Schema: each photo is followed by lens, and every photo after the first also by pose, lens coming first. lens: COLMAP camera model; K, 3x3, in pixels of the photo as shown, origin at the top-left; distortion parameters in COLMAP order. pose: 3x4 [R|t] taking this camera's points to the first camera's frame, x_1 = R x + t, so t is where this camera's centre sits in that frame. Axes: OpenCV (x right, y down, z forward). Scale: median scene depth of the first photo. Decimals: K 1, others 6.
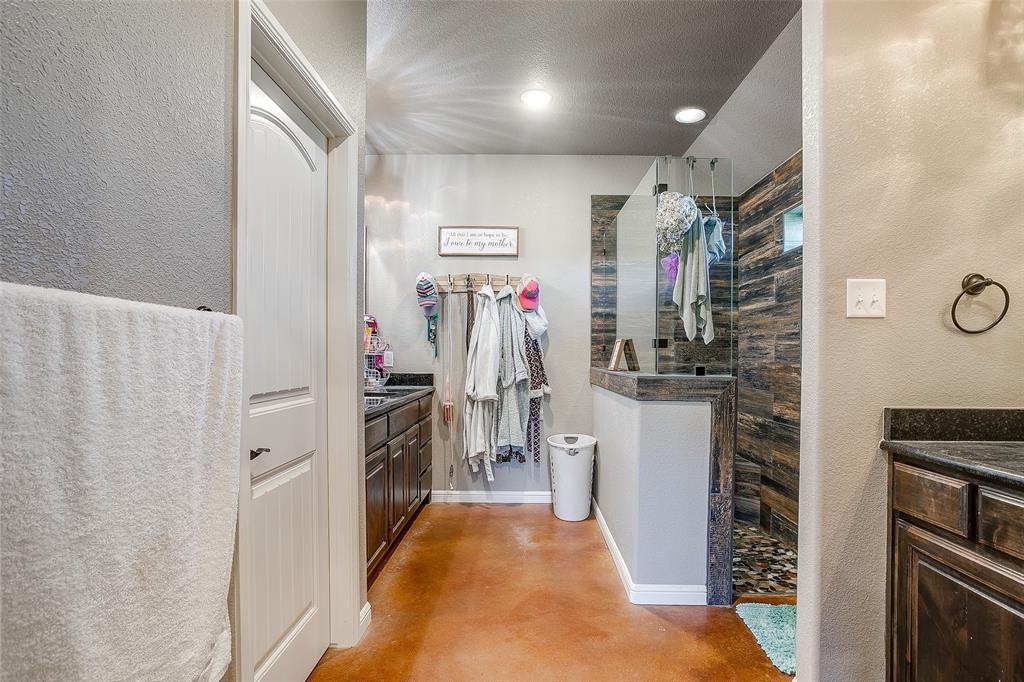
lens RADIAL K [[502.7, 0, 515.3], [0, 502.7, 357.0], [0, 0, 1]] dist [-0.052644, 0.024551]
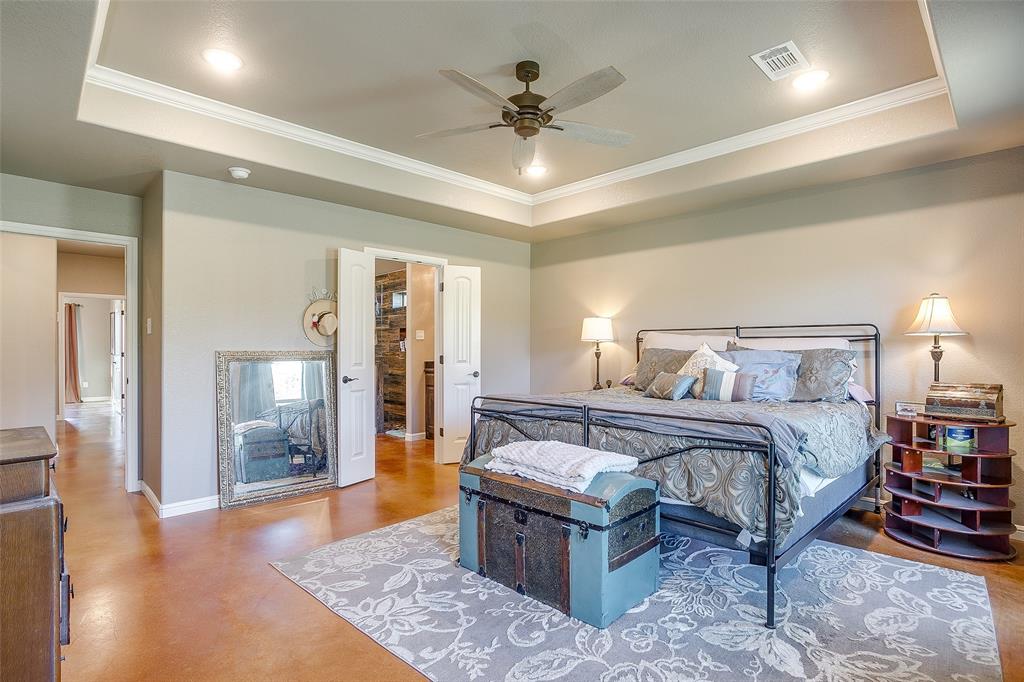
lens RADIAL K [[502.7, 0, 515.4], [0, 502.7, 343.5], [0, 0, 1]] dist [-0.052644, 0.024551]
pose [[0.696396, 0.003784, 0.717648, -0.701138], [0.007737, 0.999888, -0.012781, 0.004783], [-0.717616, 0.014453, 0.696289, -1.002048]]
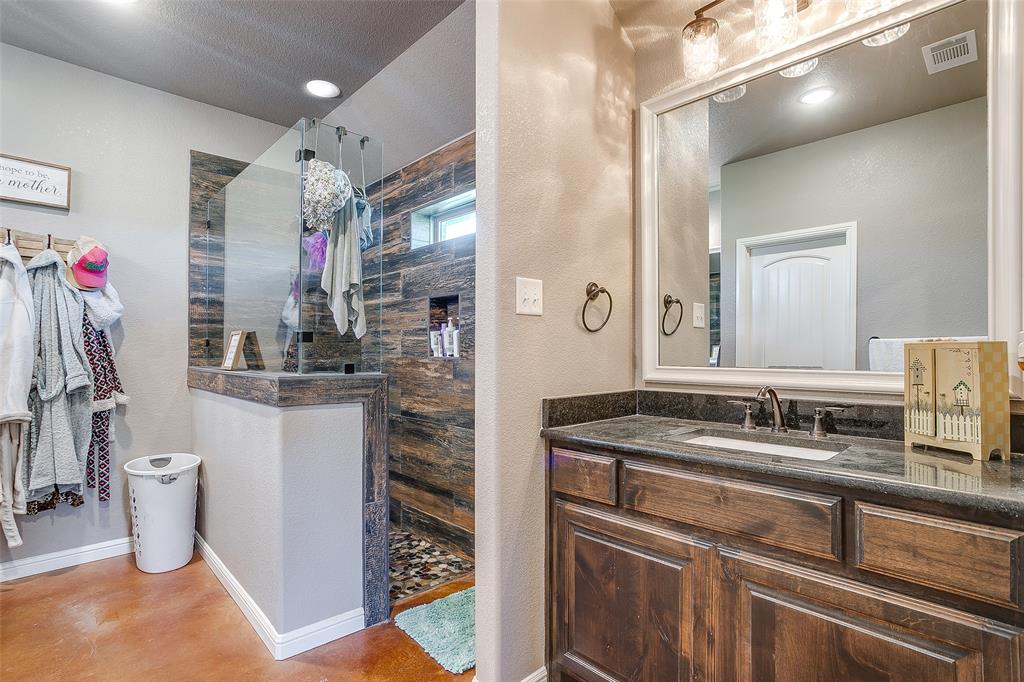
lens RADIAL K [[502.7, 0, 504.3], [0, 502.7, 346.6], [0, 0, 1]] dist [-0.052644, 0.024551]
pose [[0.720973, 0.000242, 0.692963, -0.031144], [0.007678, 0.999936, -0.008338, -0.001143], [-0.692921, 0.011333, 0.720925, 0.099887]]
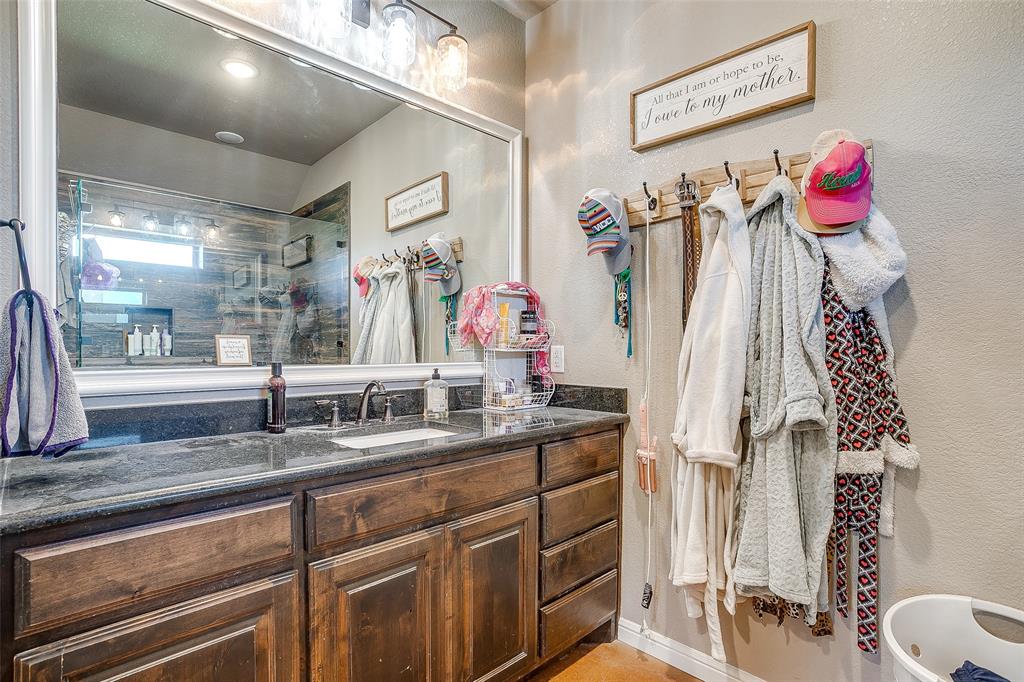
lens RADIAL K [[502.7, 0, 503.4], [0, 502.7, 350.7], [0, 0, 1]] dist [-0.052644, 0.024551]
pose [[0.701098, 0.001154, -0.713064, 0.113677], [-0.000752, 0.999999, 0.000879, -0.005836], [0.713065, -0.000080, 0.701098, 0.589810]]
